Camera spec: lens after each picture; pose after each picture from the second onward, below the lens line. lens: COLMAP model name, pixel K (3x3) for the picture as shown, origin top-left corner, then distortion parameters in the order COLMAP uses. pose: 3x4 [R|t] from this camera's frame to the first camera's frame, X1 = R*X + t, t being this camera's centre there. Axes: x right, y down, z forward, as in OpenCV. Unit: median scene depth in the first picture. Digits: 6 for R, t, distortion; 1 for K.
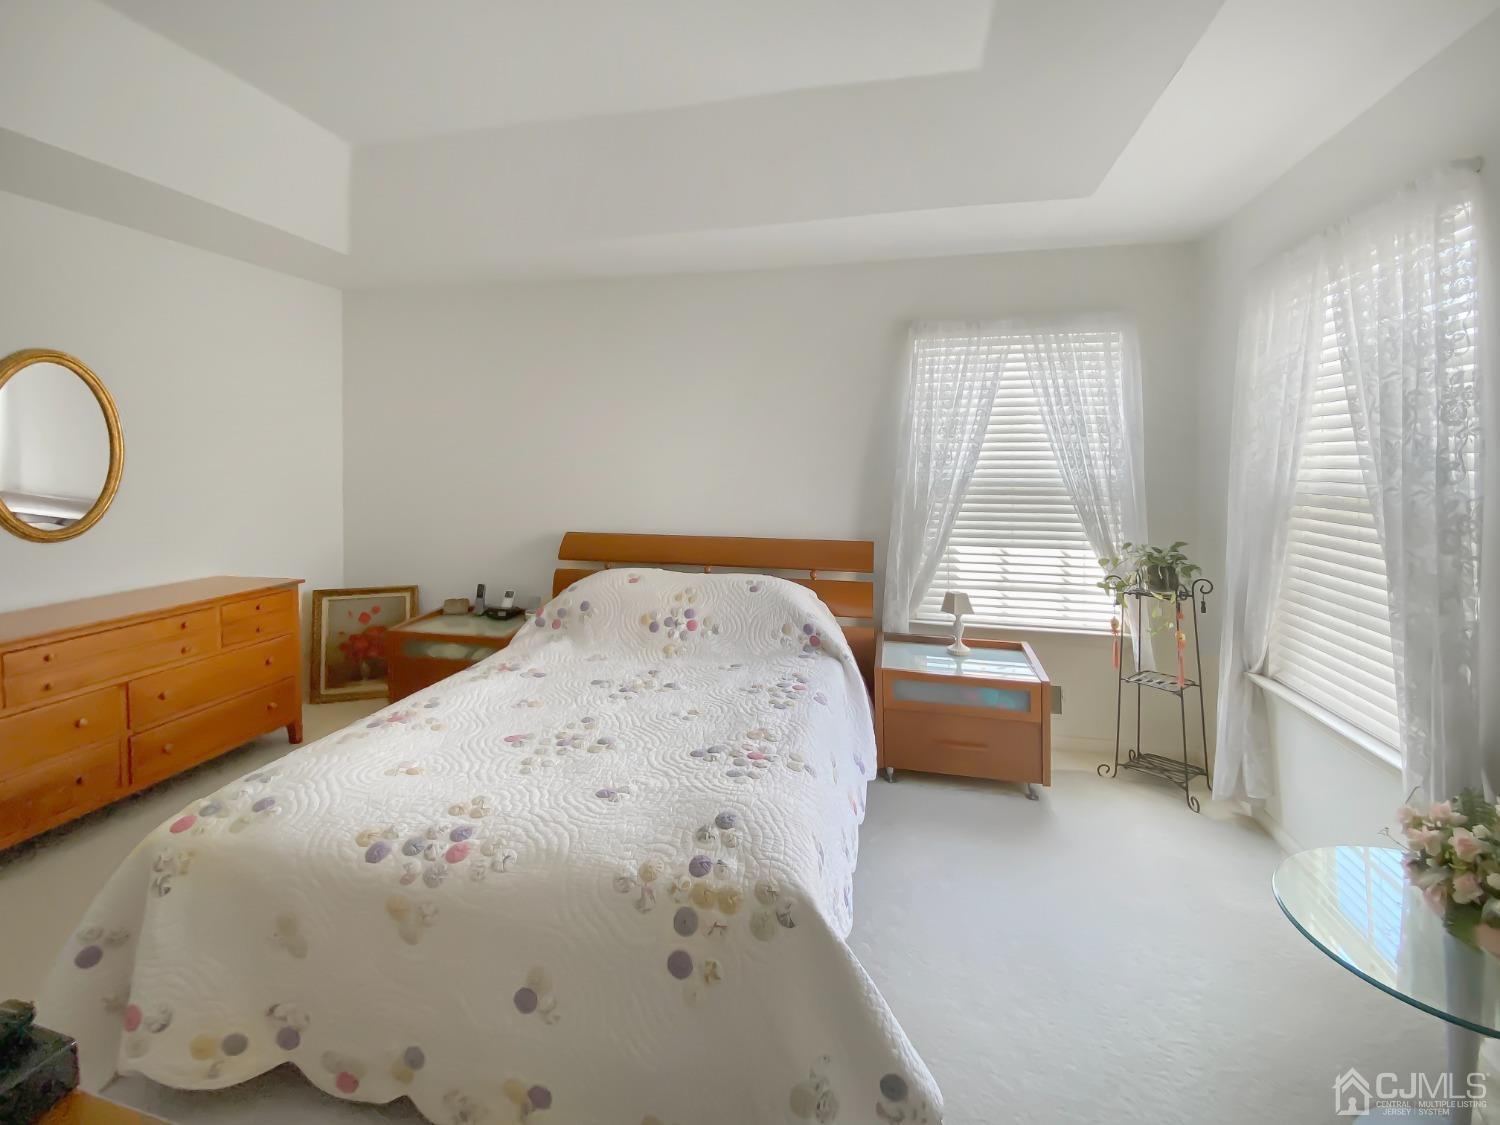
lens RADIAL K [[630.8, 0, 743.7], [0, 630.8, 558.3], [0, 0, 1]] dist [0.030822, -0.017851]
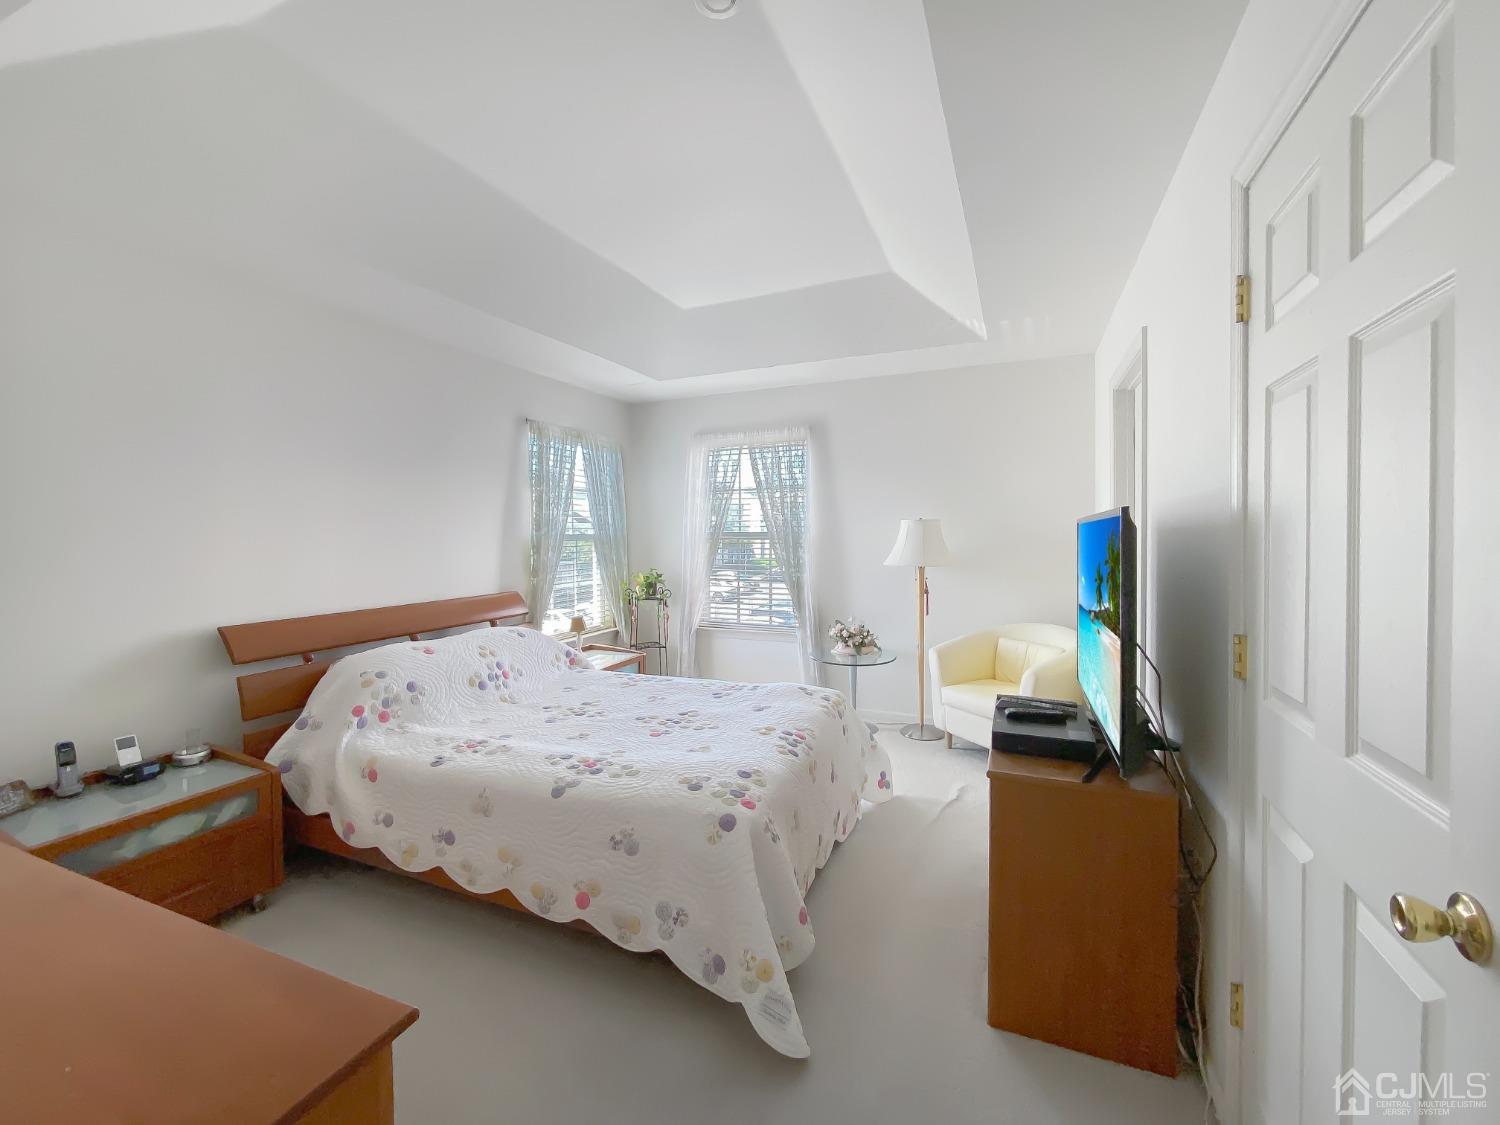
lens RADIAL K [[630.8, 0, 743.7], [0, 630.8, 558.3], [0, 0, 1]] dist [0.030822, -0.017851]
pose [[0.171451, -0.036055, 0.984533, -1.086561], [0.149845, 0.988658, 0.010111, -0.044100], [-0.973730, 0.145794, 0.174909, 0.364779]]
